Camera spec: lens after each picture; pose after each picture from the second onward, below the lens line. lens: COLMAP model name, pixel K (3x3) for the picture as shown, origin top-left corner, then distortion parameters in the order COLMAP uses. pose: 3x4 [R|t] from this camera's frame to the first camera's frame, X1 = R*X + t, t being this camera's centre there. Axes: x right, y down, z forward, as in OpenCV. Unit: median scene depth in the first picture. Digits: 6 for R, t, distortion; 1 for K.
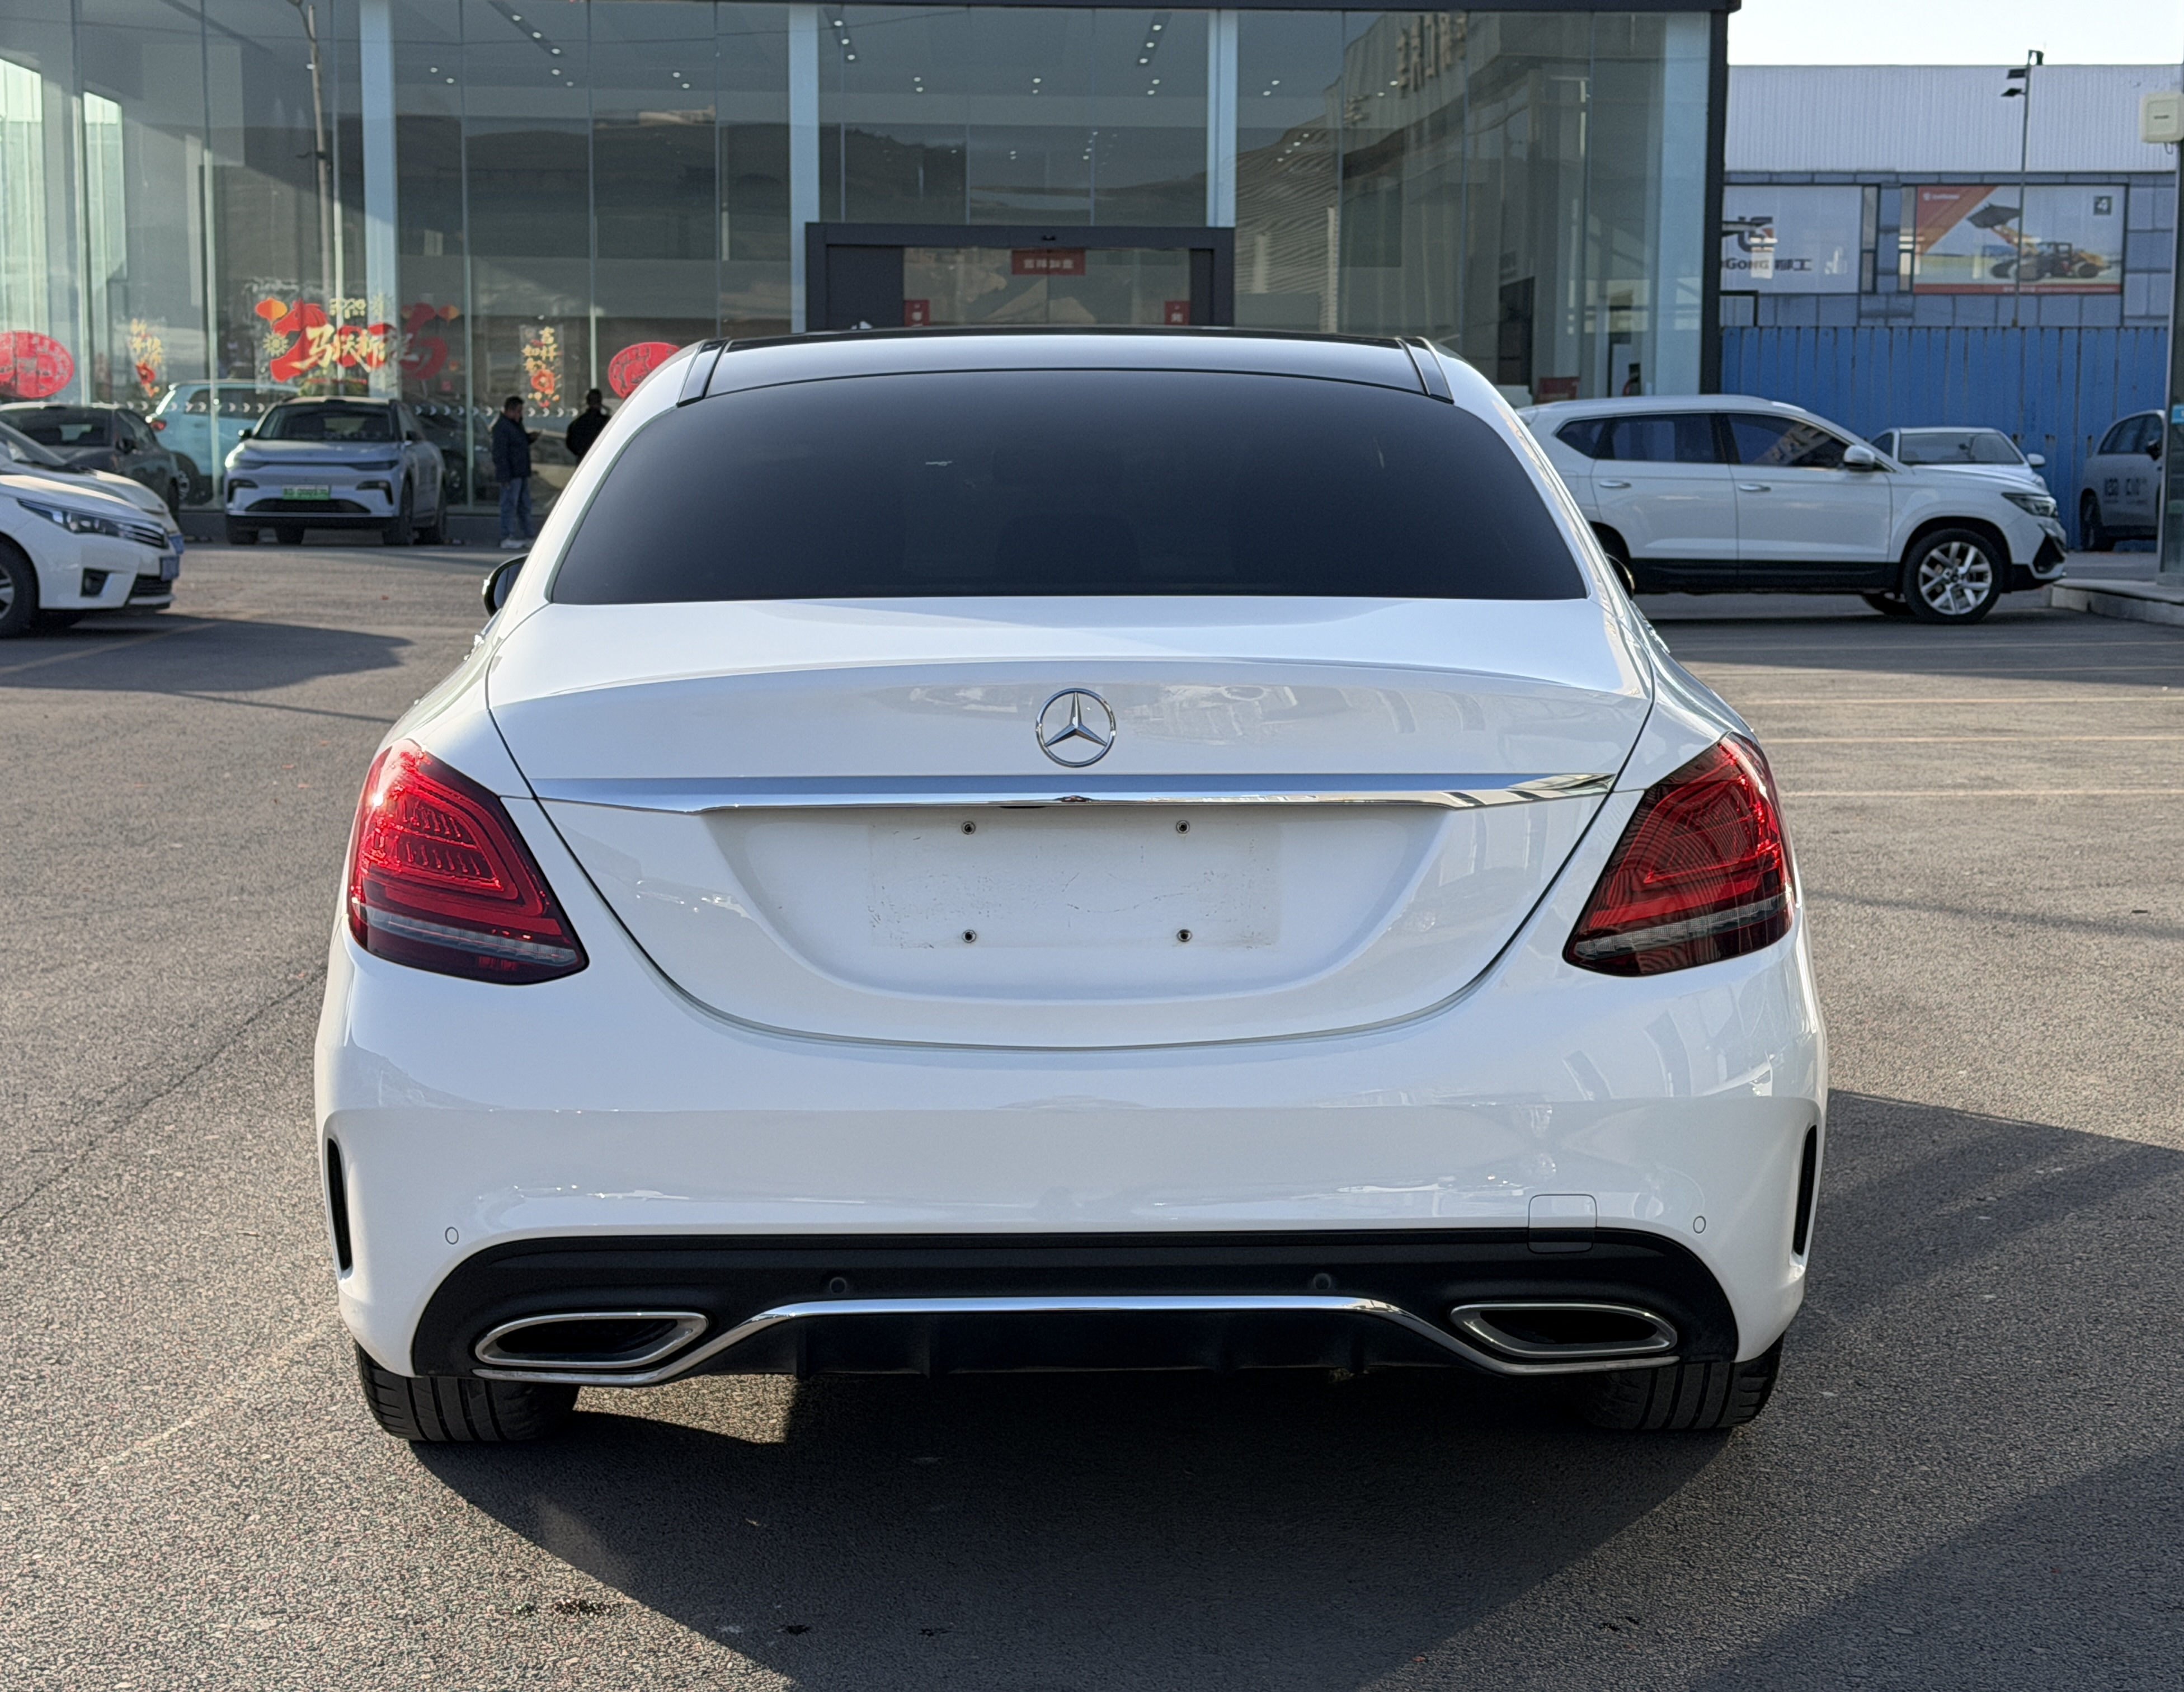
lens RADIAL K [[3915.0, 0, 1091.9], [0, 3915.0, 845.1], [0, 0, 1]] dist [0.066577, 0.000000]
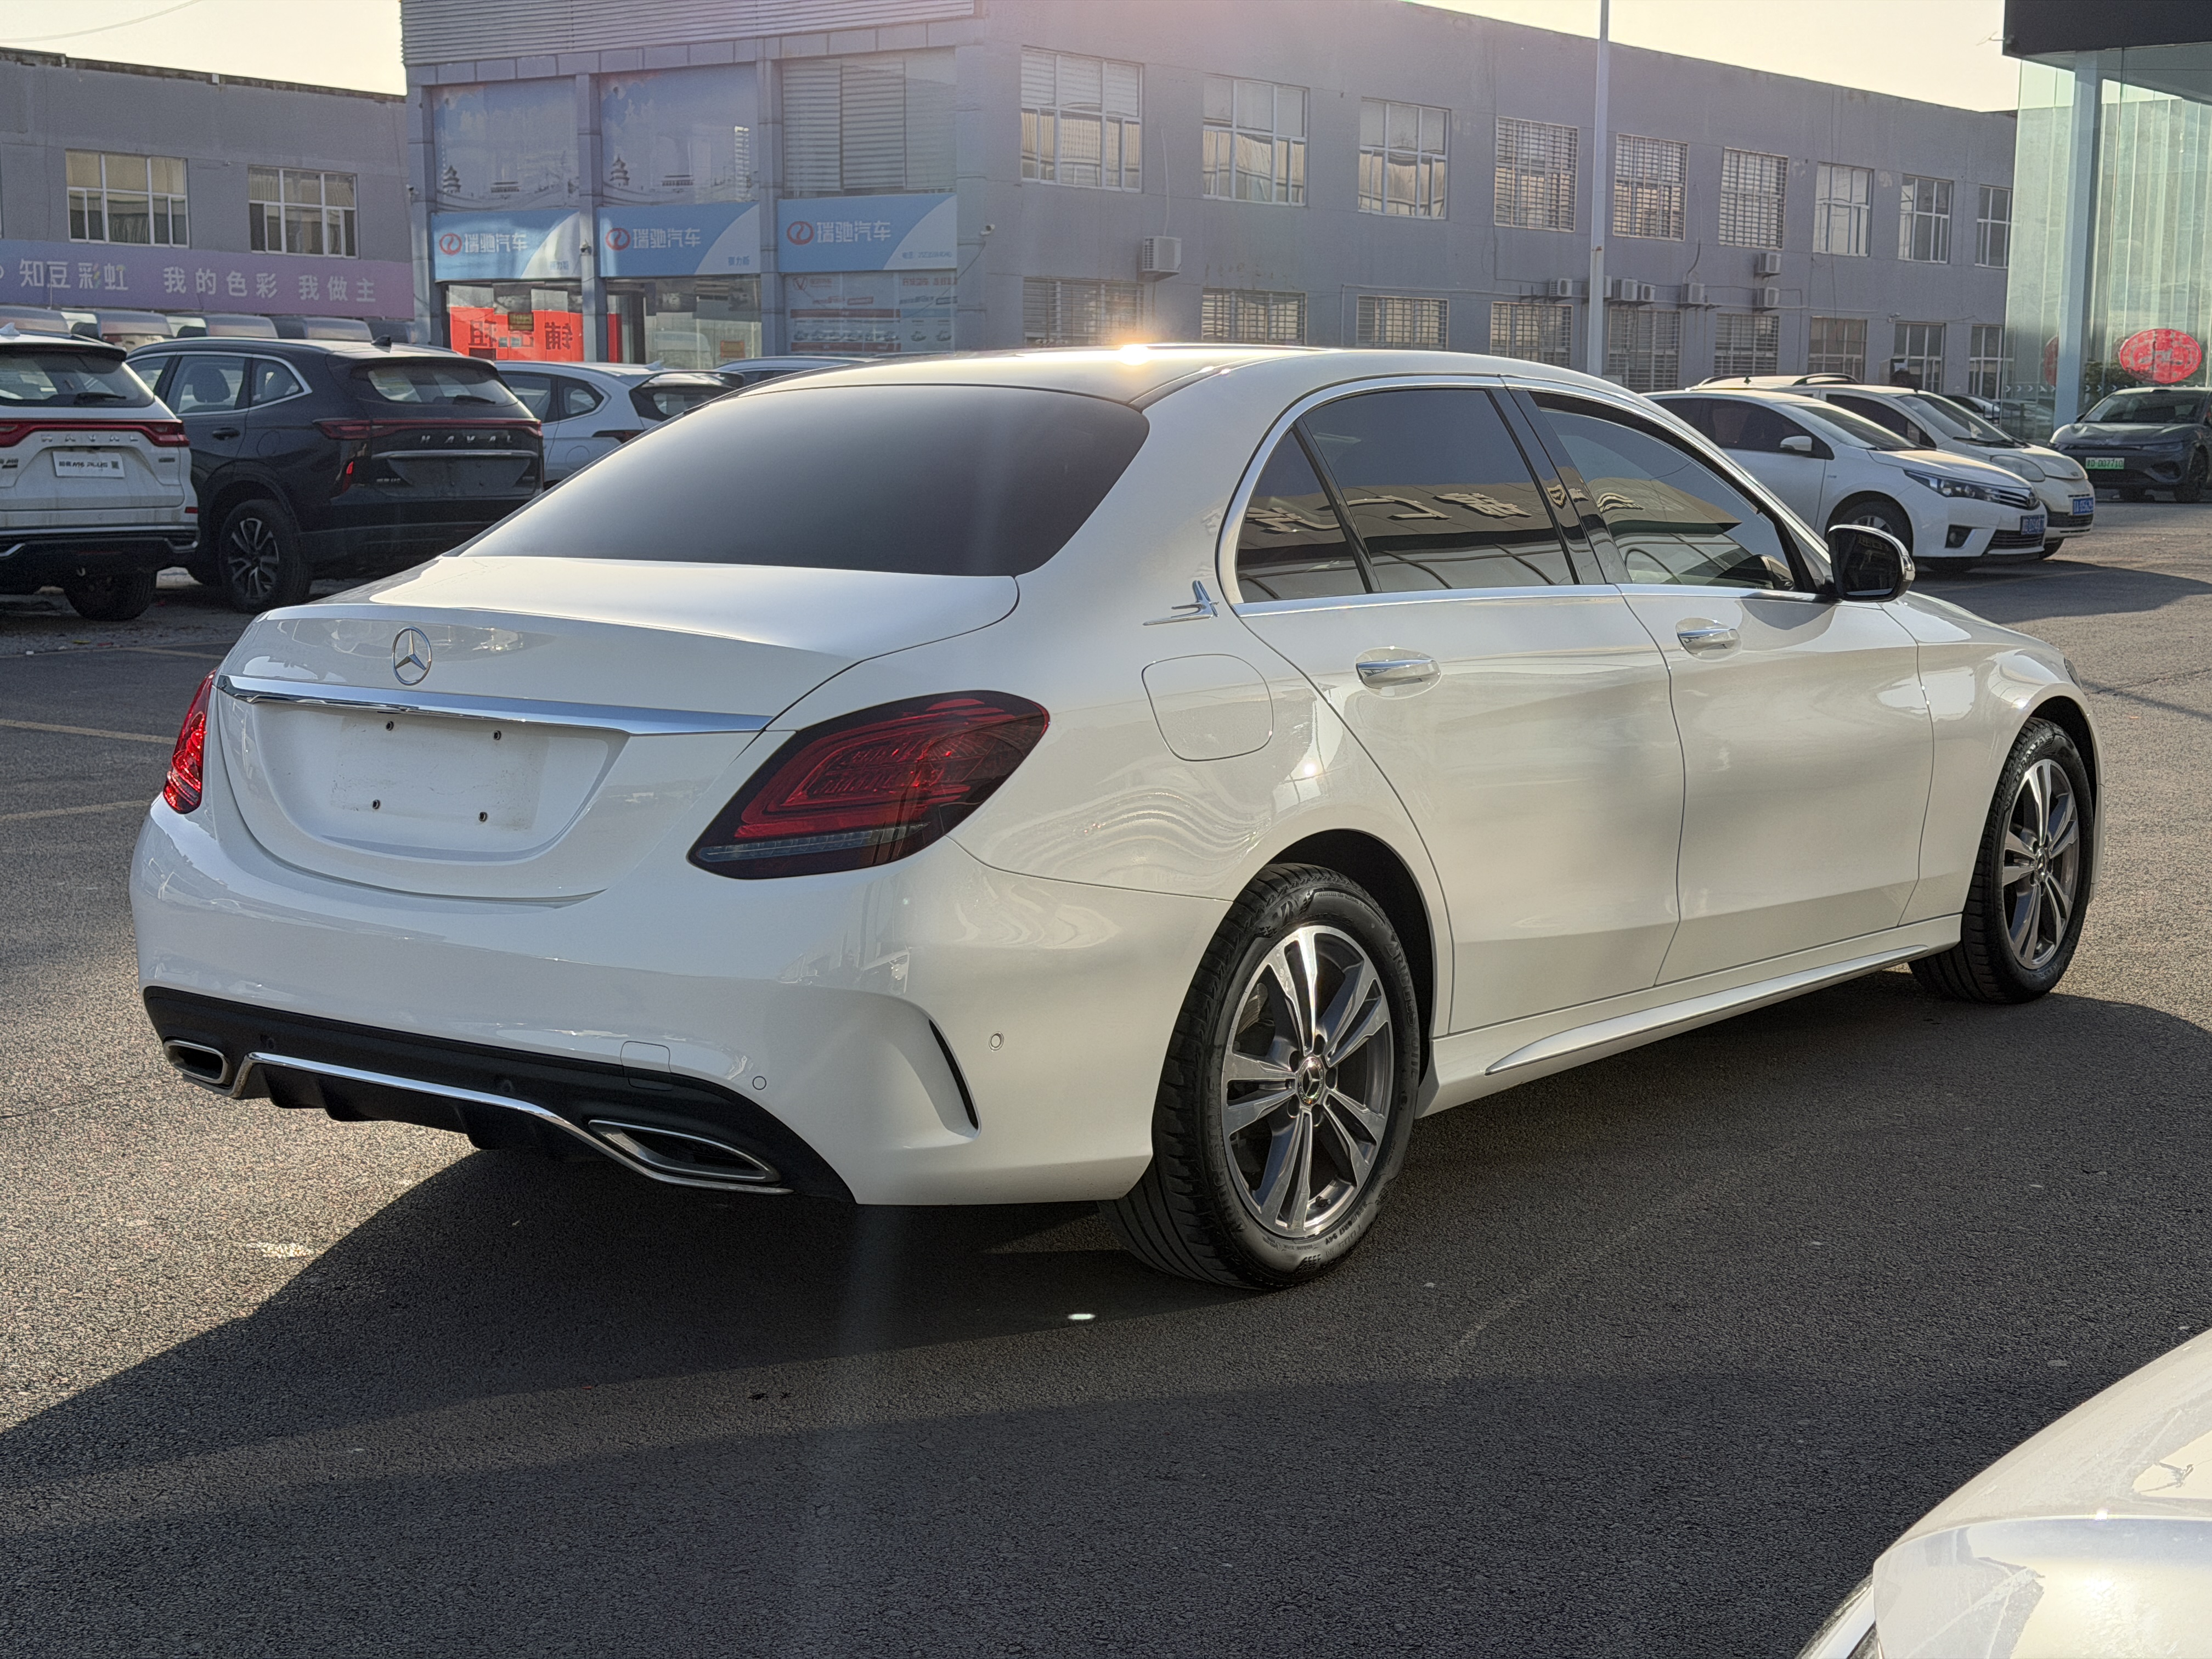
lens RADIAL K [[3072.6, 0, 1106.3], [0, 3072.6, 832.3], [0, 0, 1]] dist [0.126605, 0.000000]
pose [[0.775545, 0.082252, -0.625911, 0.163128], [-0.063245, 0.996611, 0.052602, -0.007761], [0.628116, -0.001209, 0.778118, 0.060648]]
